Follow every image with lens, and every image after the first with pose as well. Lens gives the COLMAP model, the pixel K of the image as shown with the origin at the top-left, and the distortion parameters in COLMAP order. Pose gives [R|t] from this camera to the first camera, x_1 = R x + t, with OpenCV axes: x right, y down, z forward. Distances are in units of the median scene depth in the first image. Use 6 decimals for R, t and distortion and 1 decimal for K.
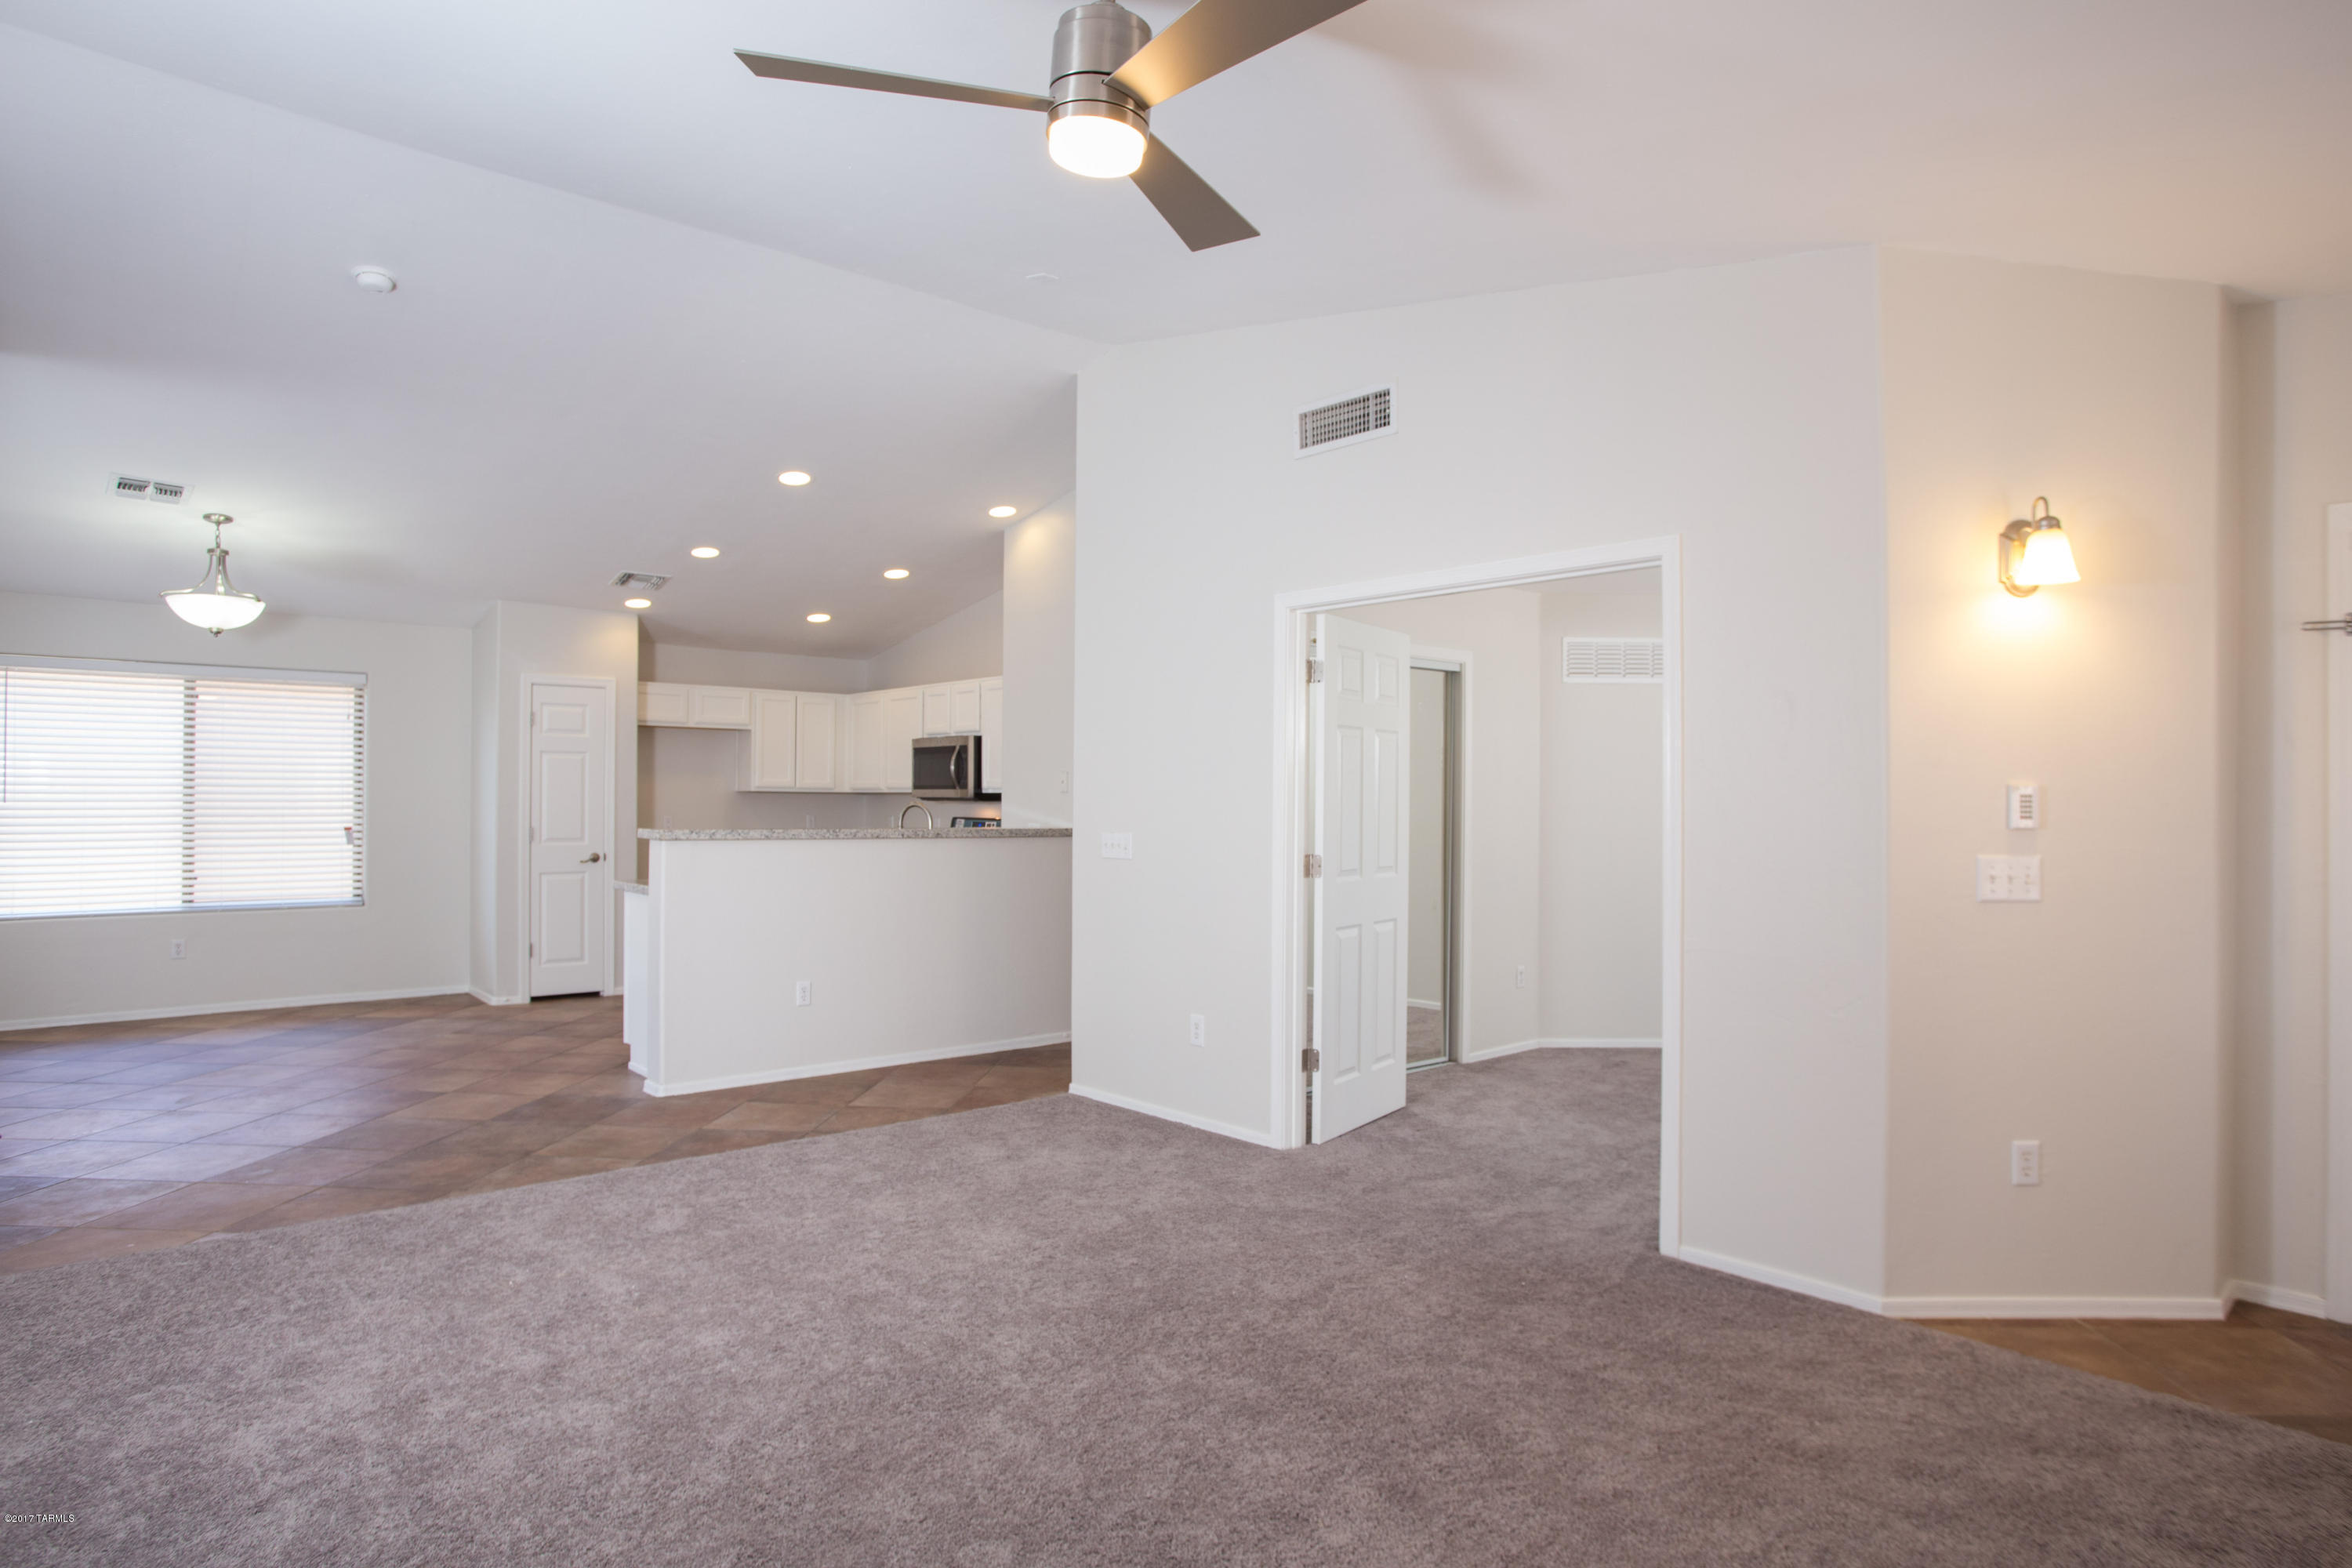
lens RADIAL K [[1326.1, 0, 1176.0], [0, 1326.1, 784.0], [0, 0, 1]] dist [-0.008235, -0.001138]
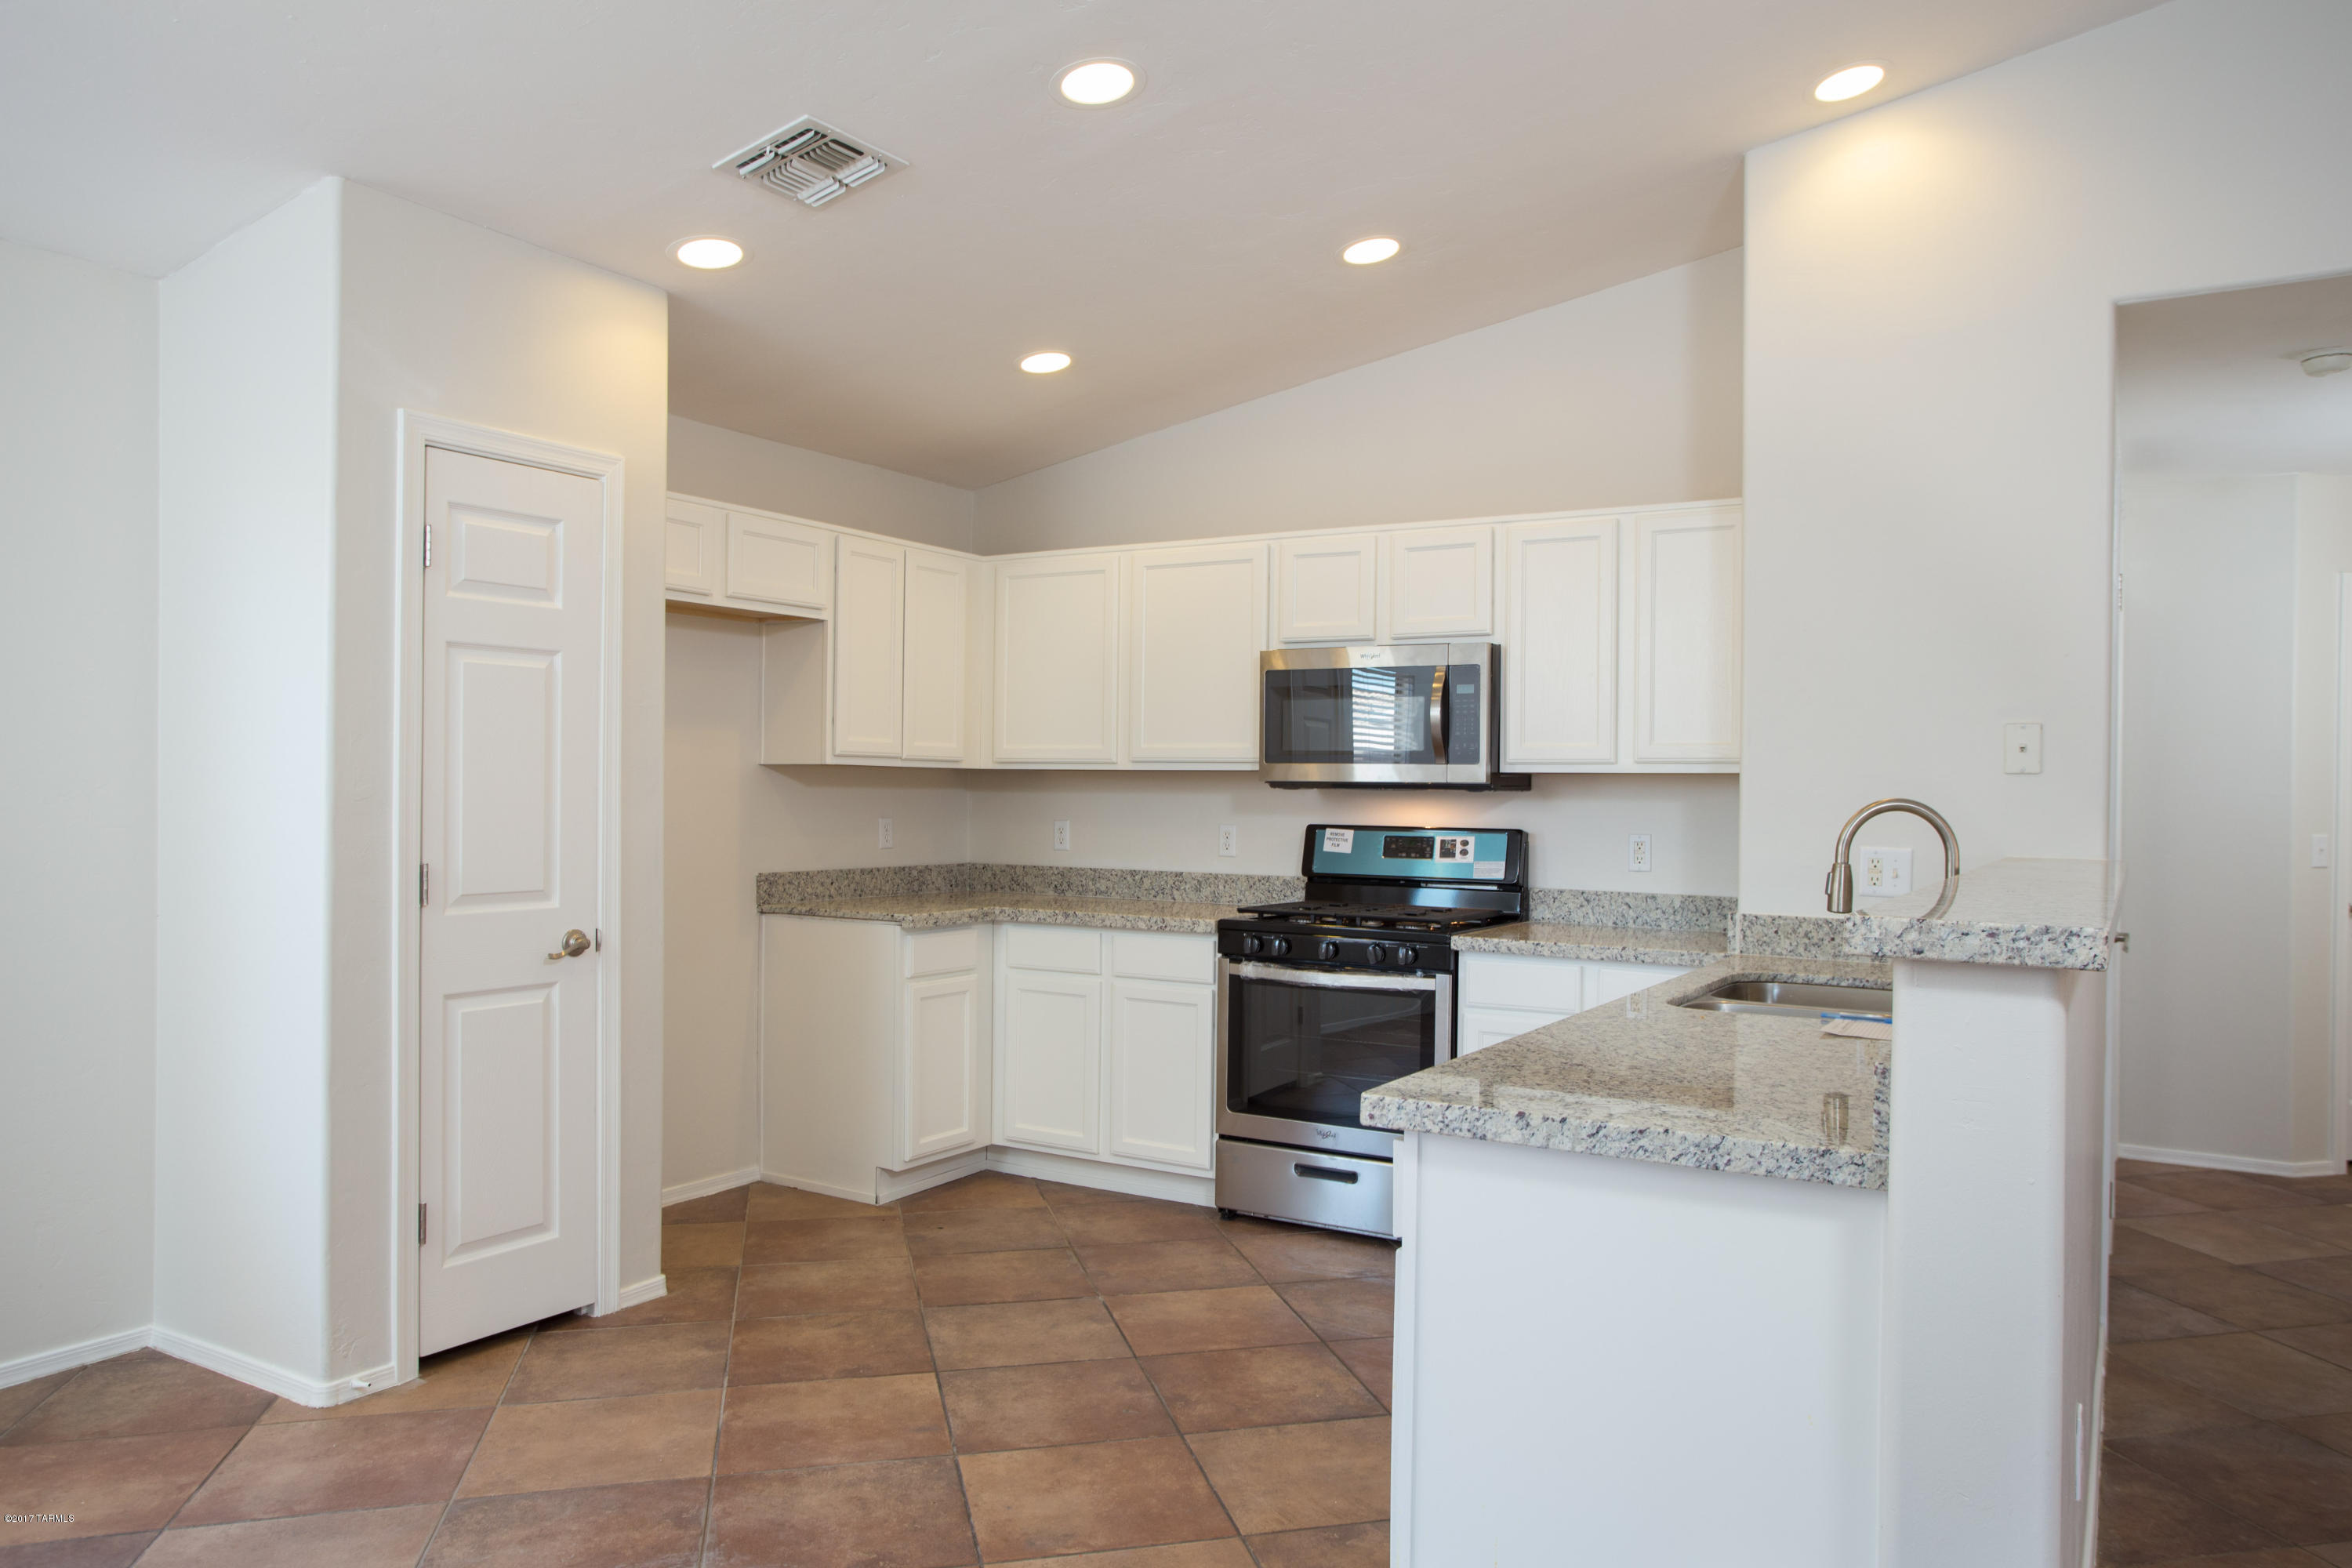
lens RADIAL K [[1615.1, 0, 1254.7], [0, 1615.1, 792.5], [0, 0, 1]] dist [-0.008960, -0.001186]
pose [[0.940162, 0.002099, 0.340723, -0.556378], [-0.007934, 0.999845, 0.015735, 0.007516], [-0.340637, -0.017496, 0.940032, 0.699727]]
